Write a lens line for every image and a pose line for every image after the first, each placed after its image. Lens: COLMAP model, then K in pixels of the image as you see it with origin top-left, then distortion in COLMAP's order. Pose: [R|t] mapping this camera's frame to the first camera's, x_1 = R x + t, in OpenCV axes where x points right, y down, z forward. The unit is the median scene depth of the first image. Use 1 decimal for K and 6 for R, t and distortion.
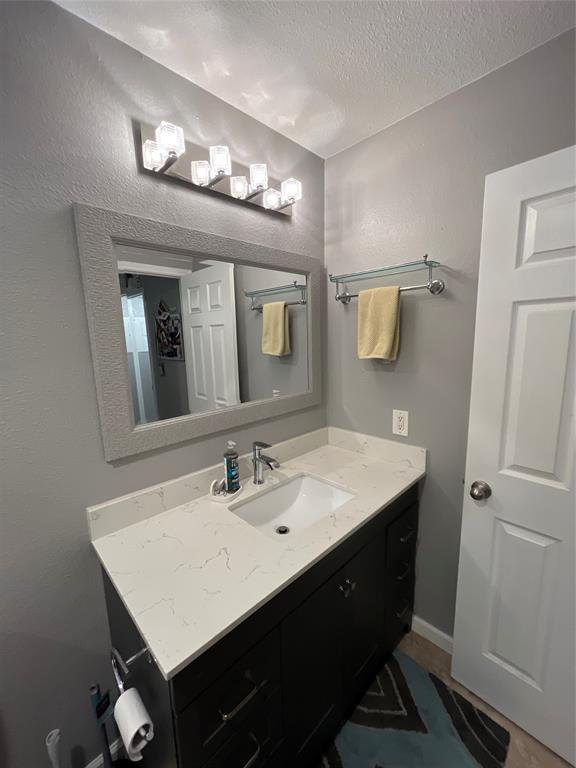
lens RADIAL K [[309.9, 0, 286.8], [0, 309.9, 385.2], [0, 0, 1]] dist [-0.000753, 0.000160]
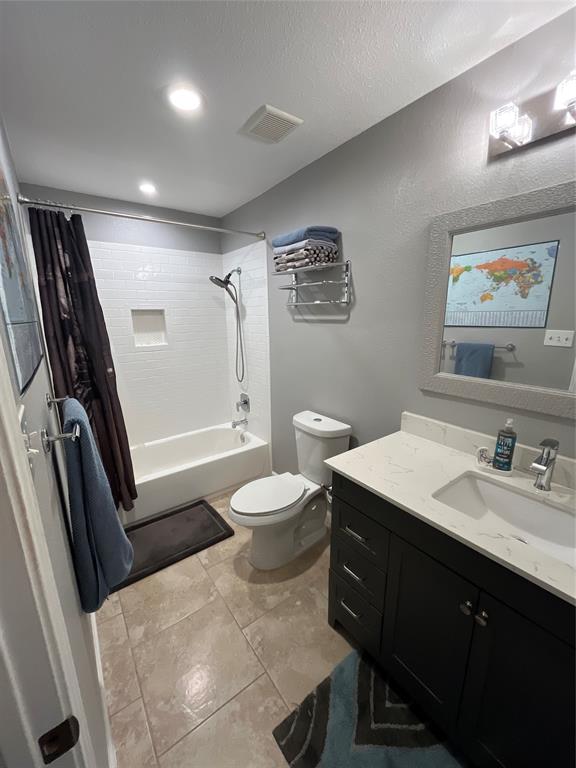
lens RADIAL K [[309.9, 0, 286.8], [0, 309.9, 385.2], [0, 0, 1]] dist [-0.000753, 0.000160]
pose [[-0.134187, 0.255785, -0.957375, 0.873171], [-0.144245, 0.950781, 0.274241, -0.085463], [0.980402, 0.174896, -0.090687, 0.450368]]
